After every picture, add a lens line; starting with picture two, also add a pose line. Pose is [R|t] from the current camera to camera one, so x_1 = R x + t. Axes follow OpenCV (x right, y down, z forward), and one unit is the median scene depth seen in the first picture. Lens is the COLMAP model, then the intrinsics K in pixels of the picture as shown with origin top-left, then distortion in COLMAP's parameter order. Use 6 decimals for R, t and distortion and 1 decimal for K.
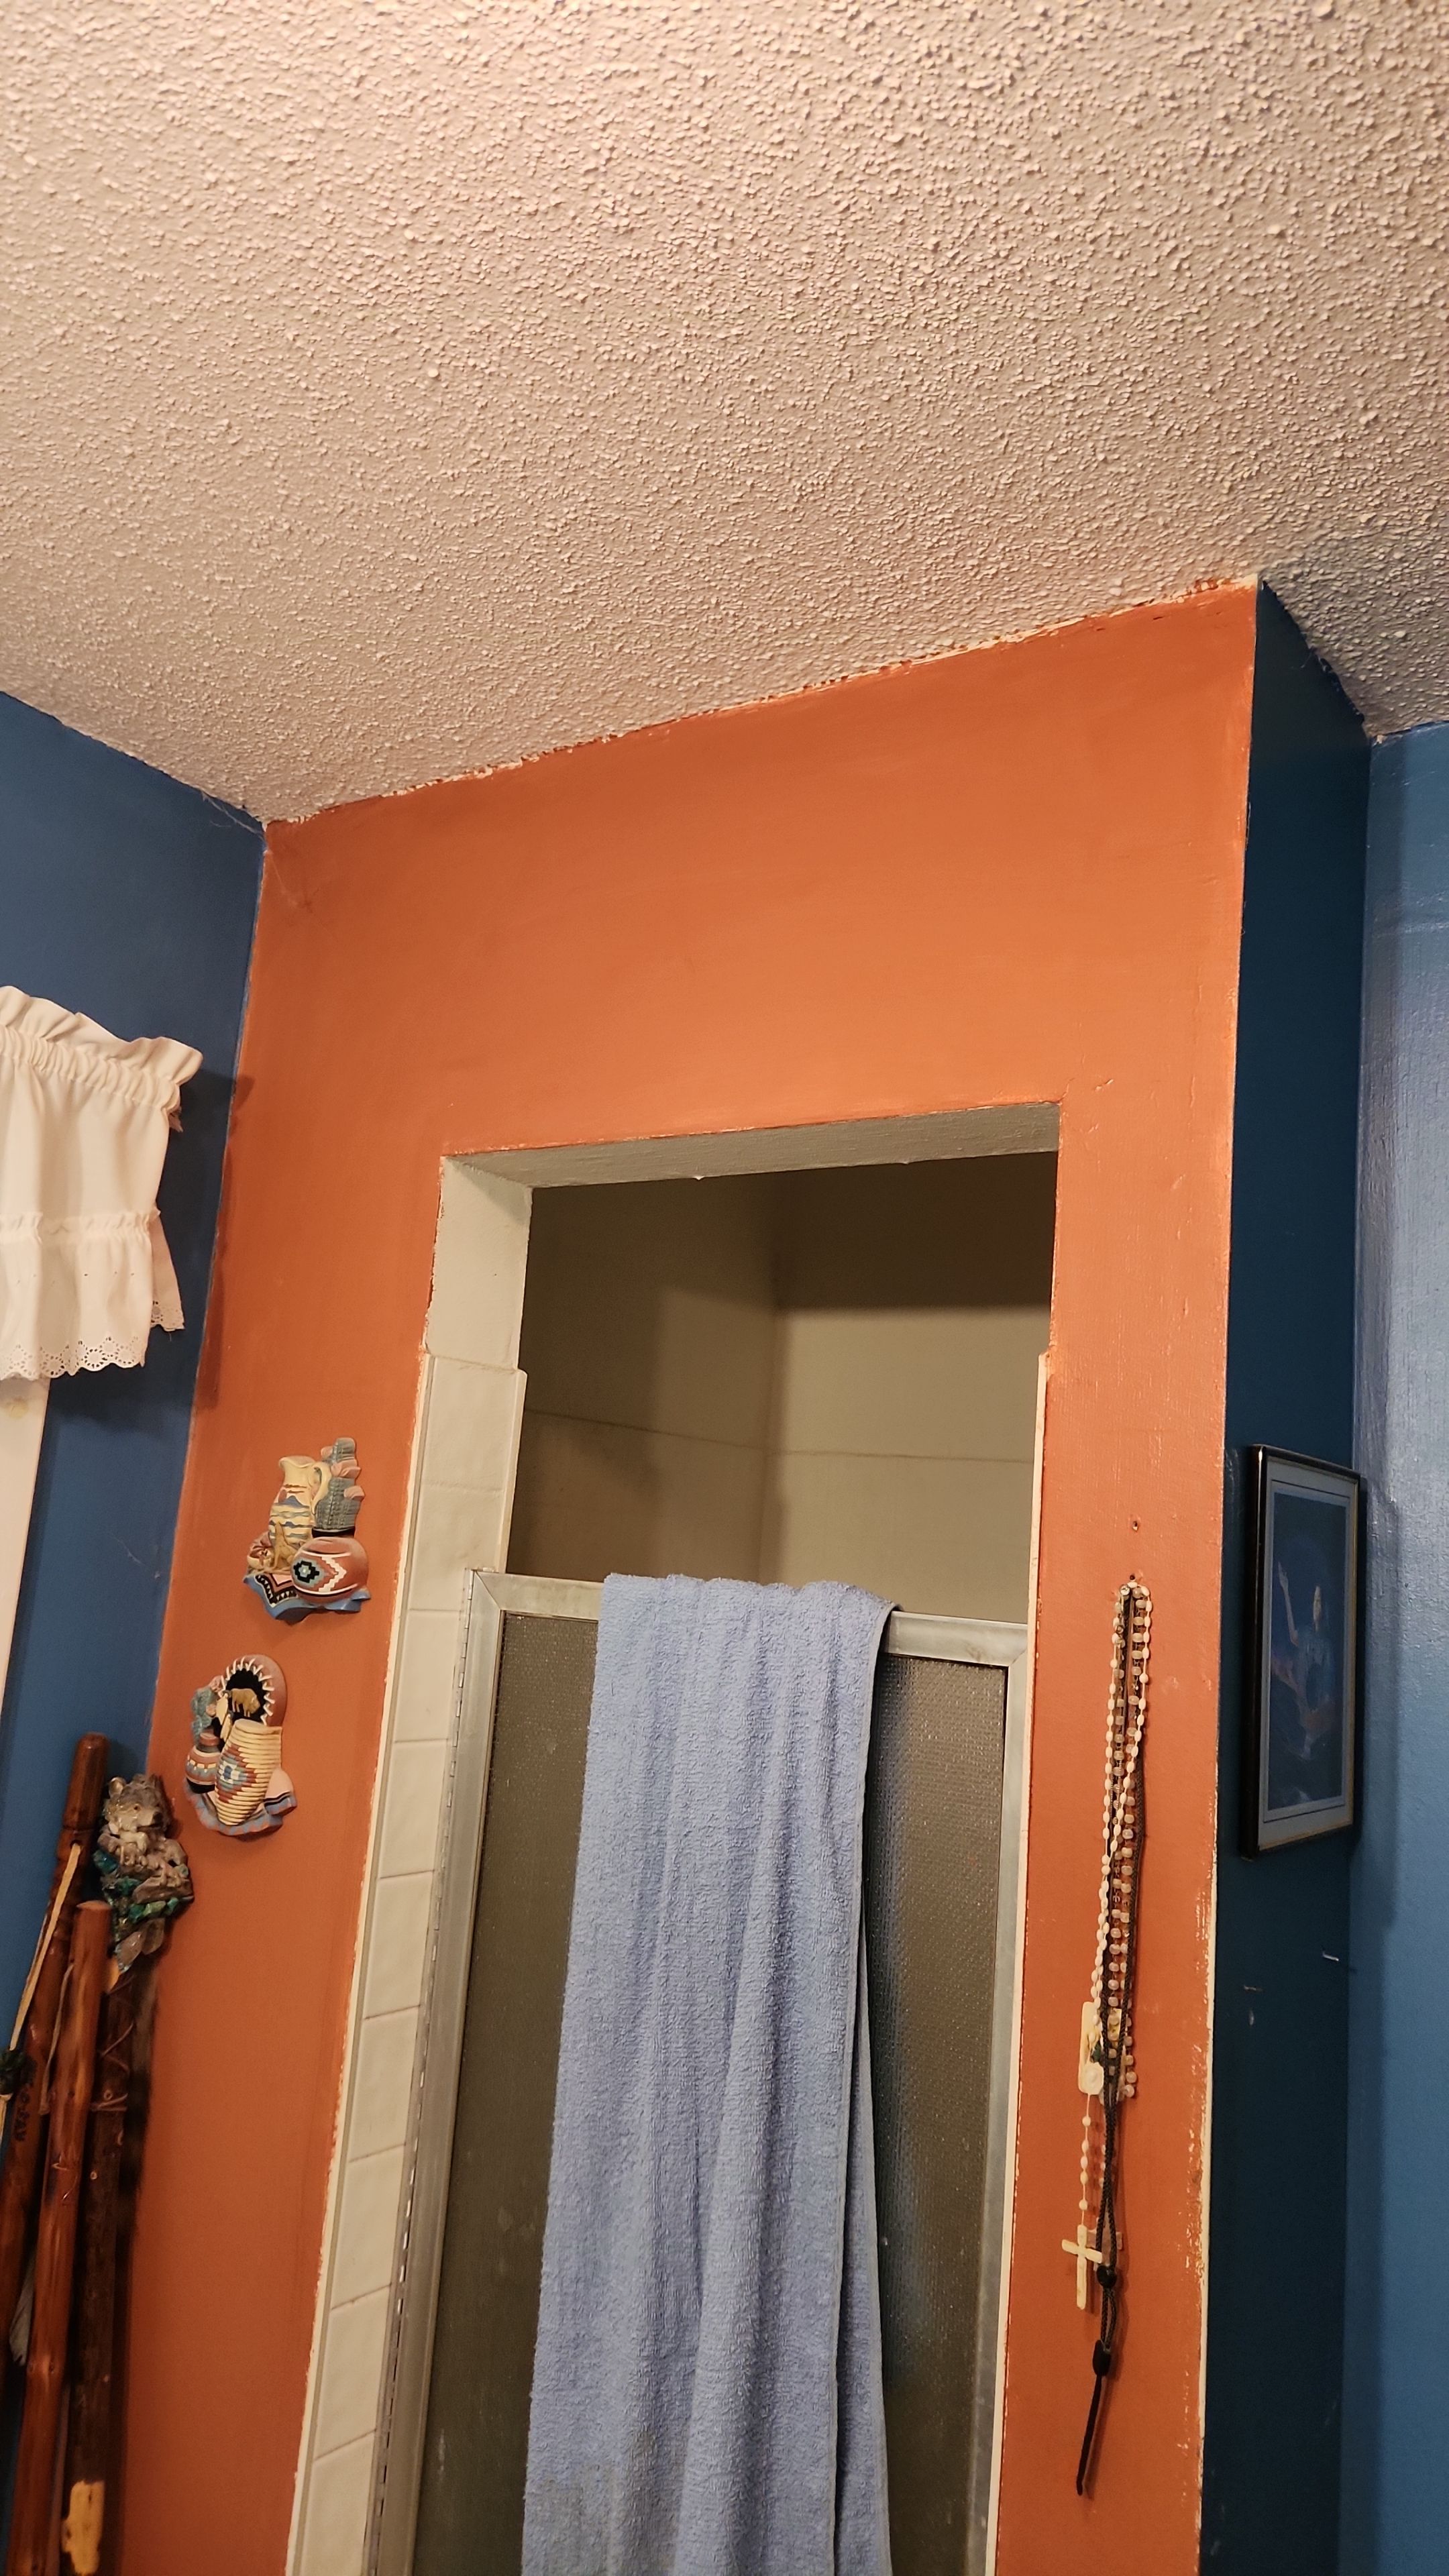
lens RADIAL K [[1714.5, 0, 716.4], [0, 1714.5, 1304.5], [0, 0, 1]] dist [0.066905, -0.062420]
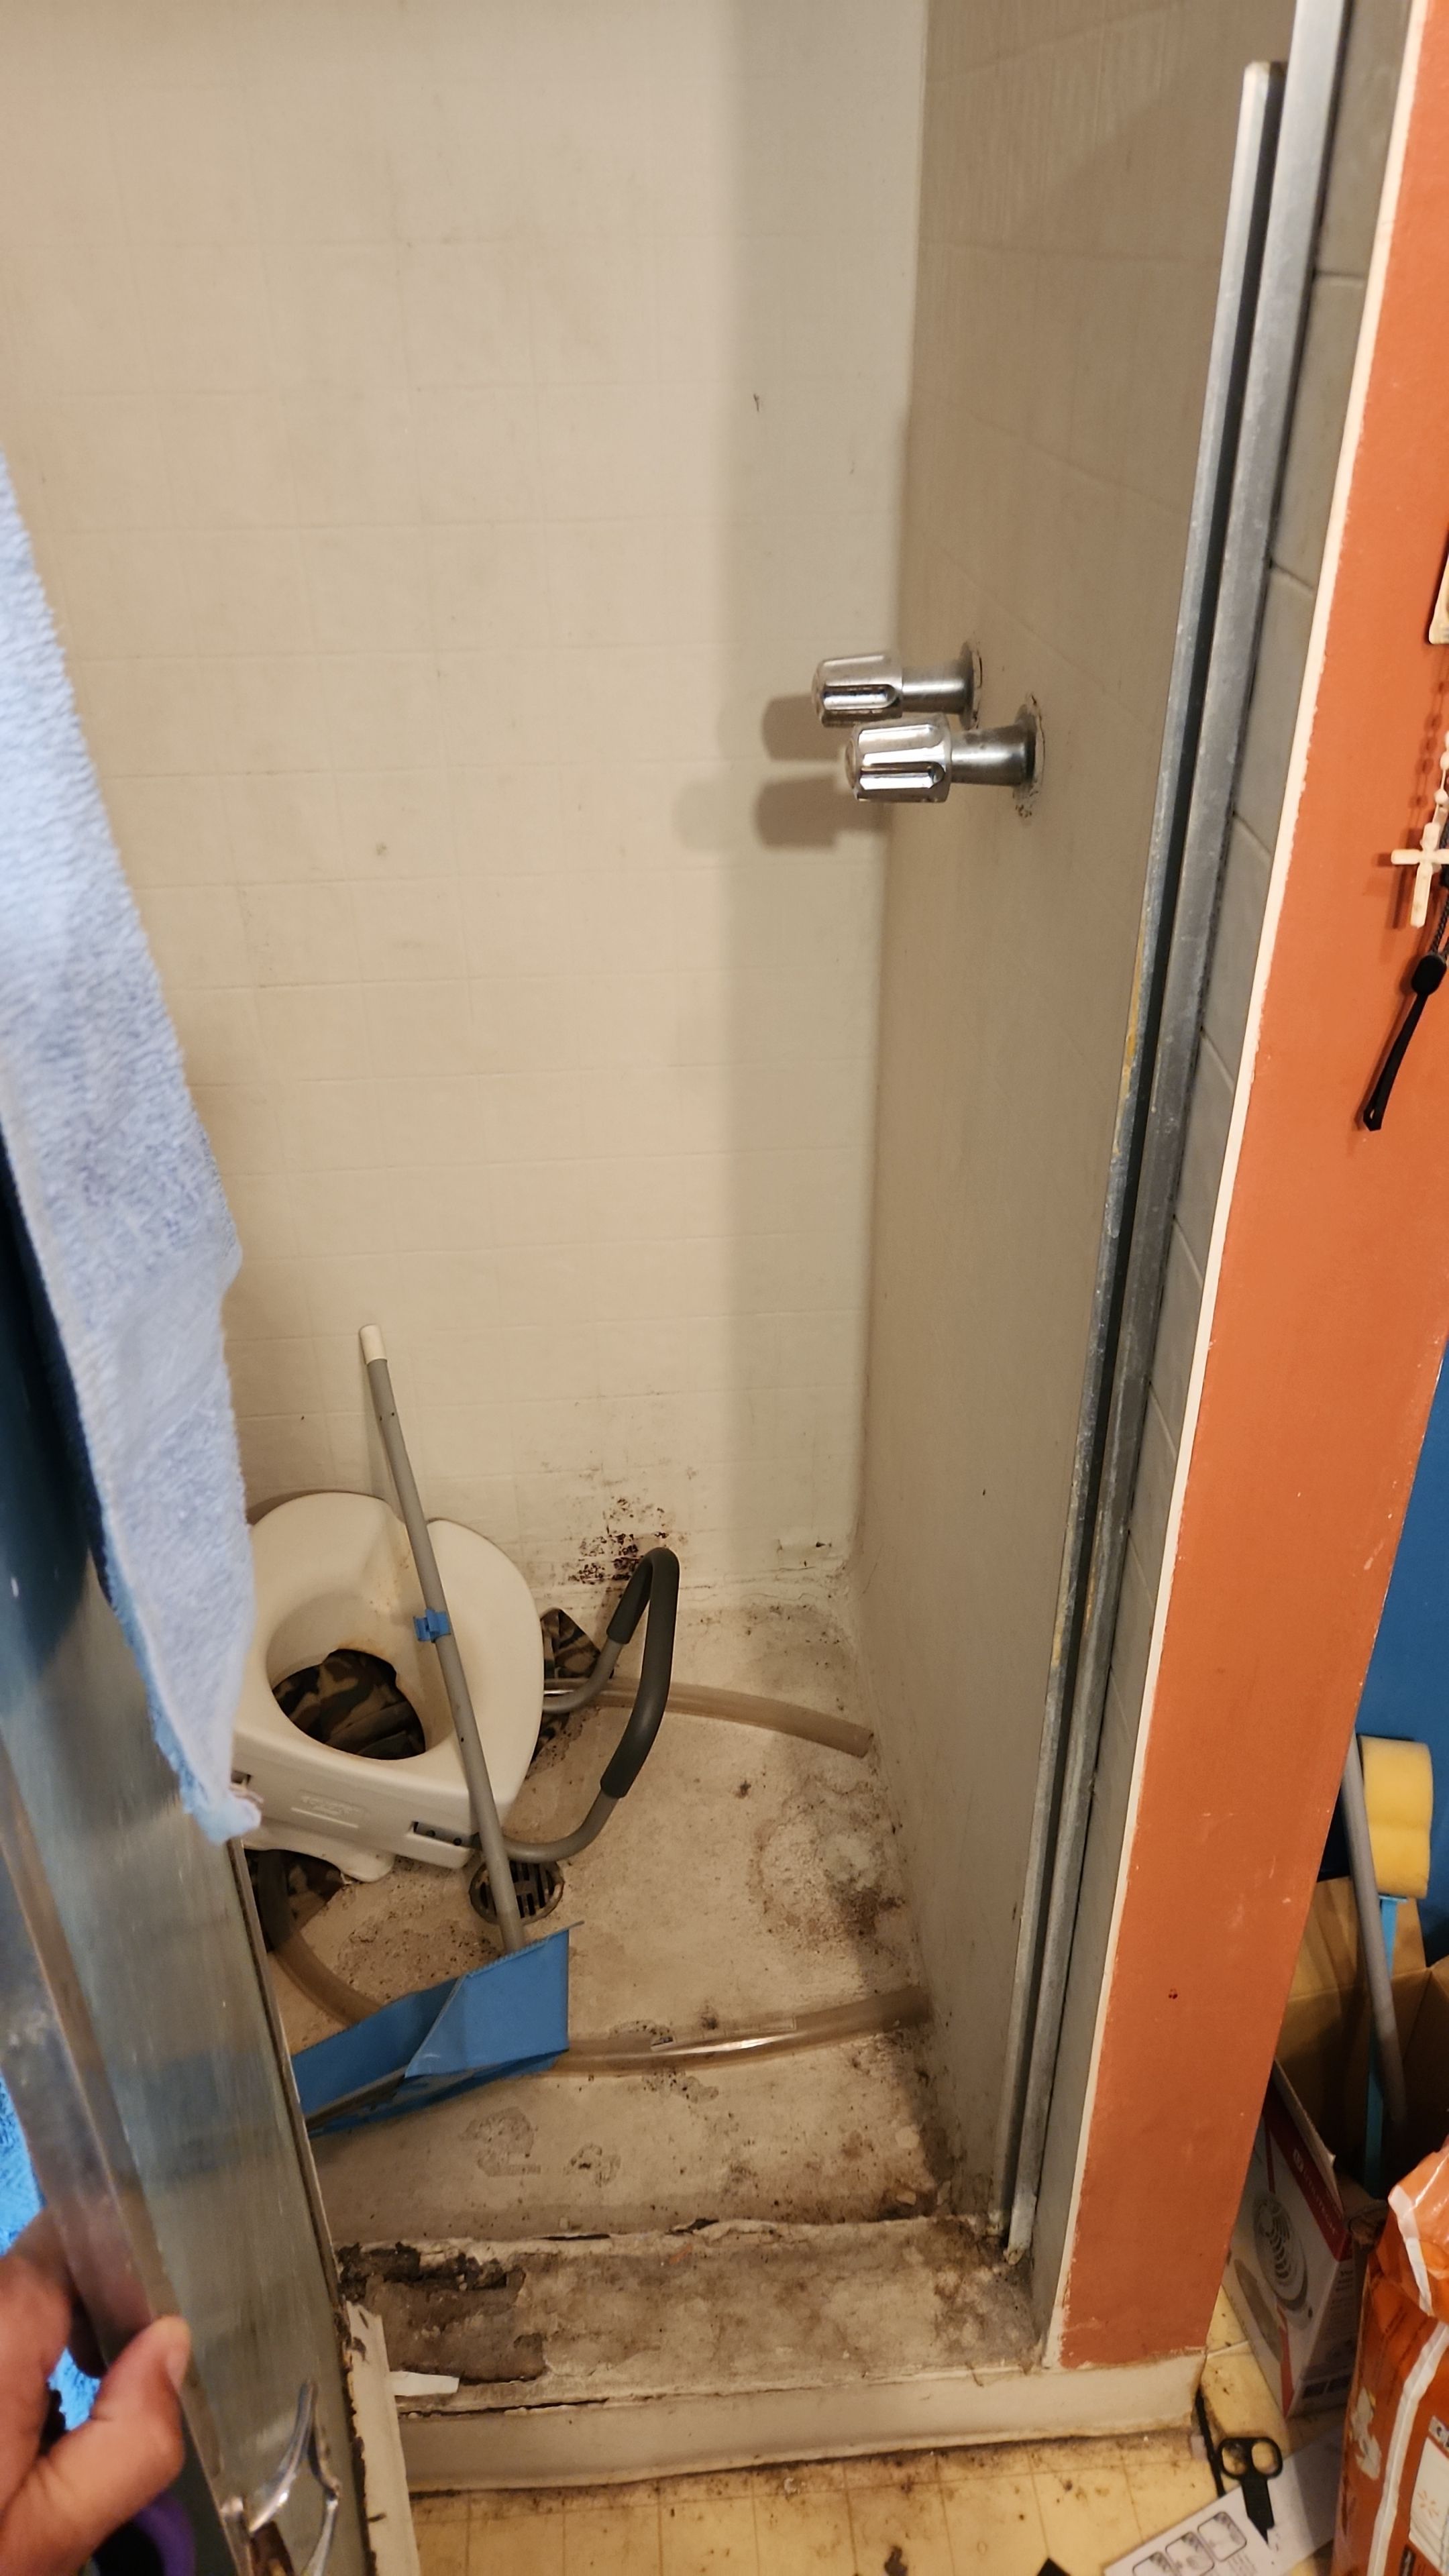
lens RADIAL K [[1714.5, 0, 708.2], [0, 1714.5, 1248.8], [0, 0, 1]] dist [0.066905, -0.062420]
pose [[0.777484, -0.392908, 0.491062, -0.324251], [-0.022507, 0.762940, 0.646077, 0.160179], [-0.628499, -0.513367, 0.584331, 0.515636]]
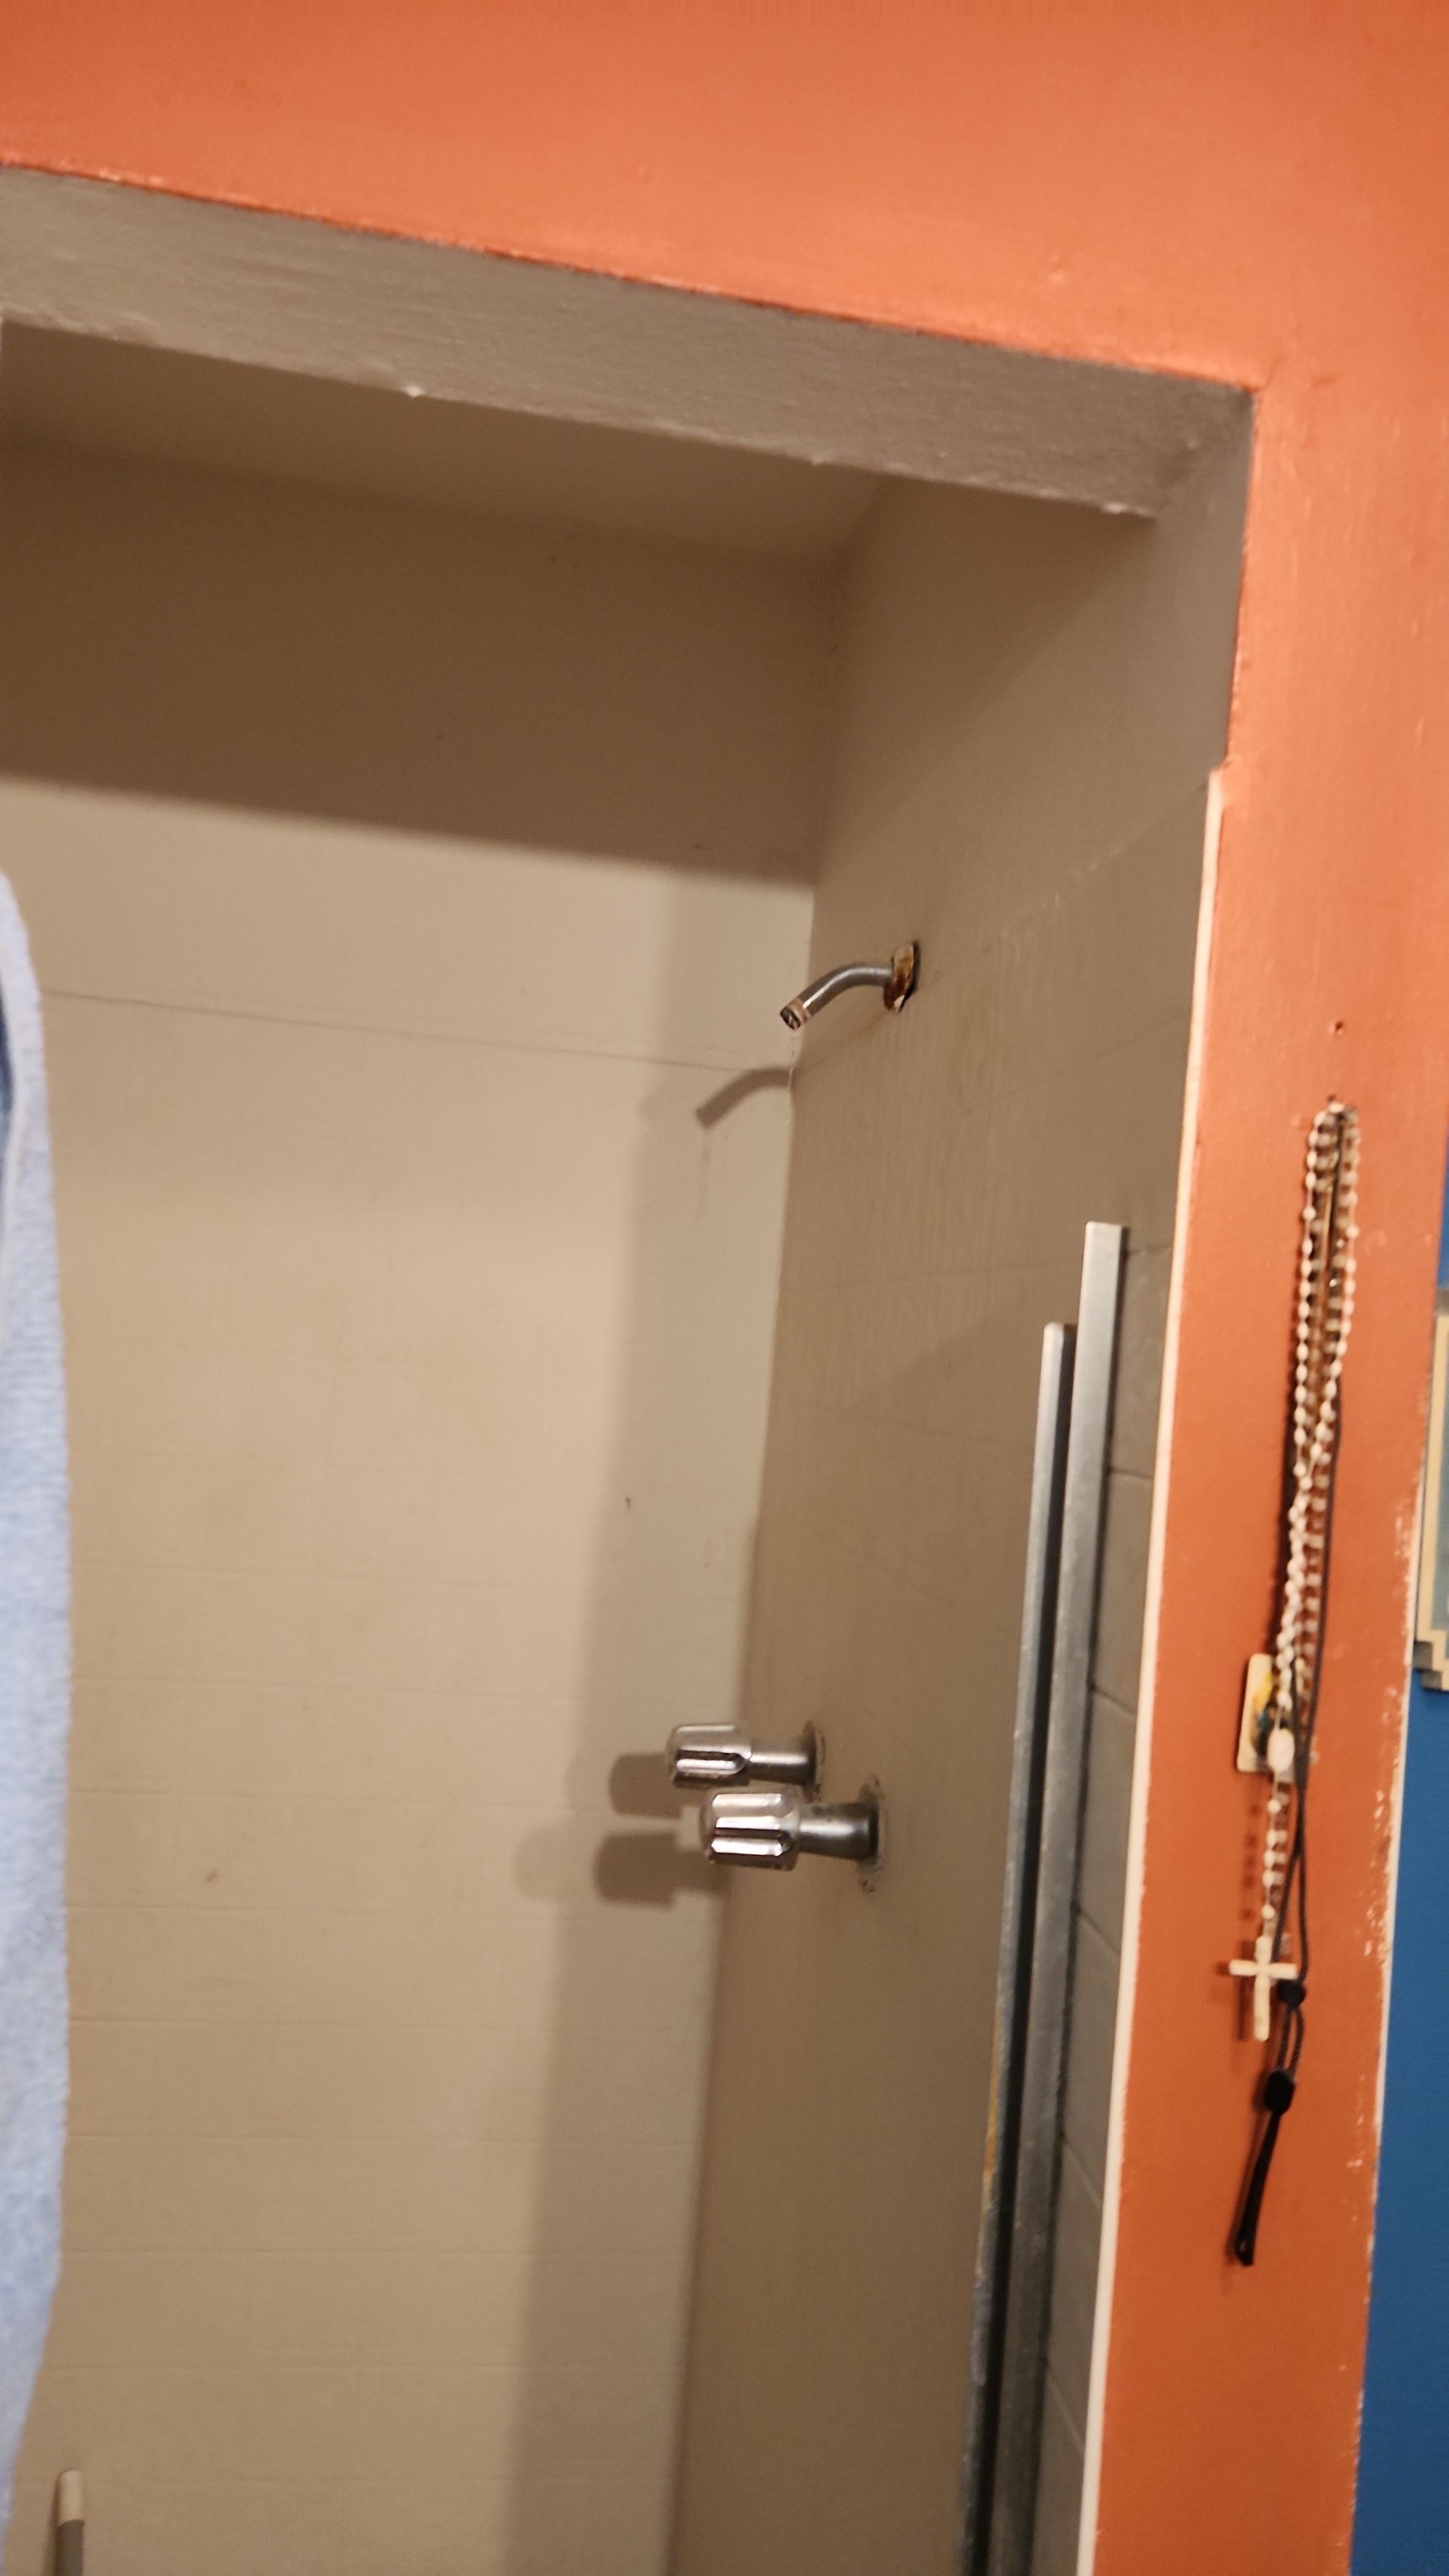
lens RADIAL K [[1714.5, 0, 691.8], [0, 1714.5, 1307.4], [0, 0, 1]] dist [0.066905, -0.062420]
pose [[0.736538, 0.003161, 0.676389, -0.361190], [-0.130610, 0.981834, 0.137636, 0.143607], [-0.663666, -0.189717, 0.723571, 0.506180]]
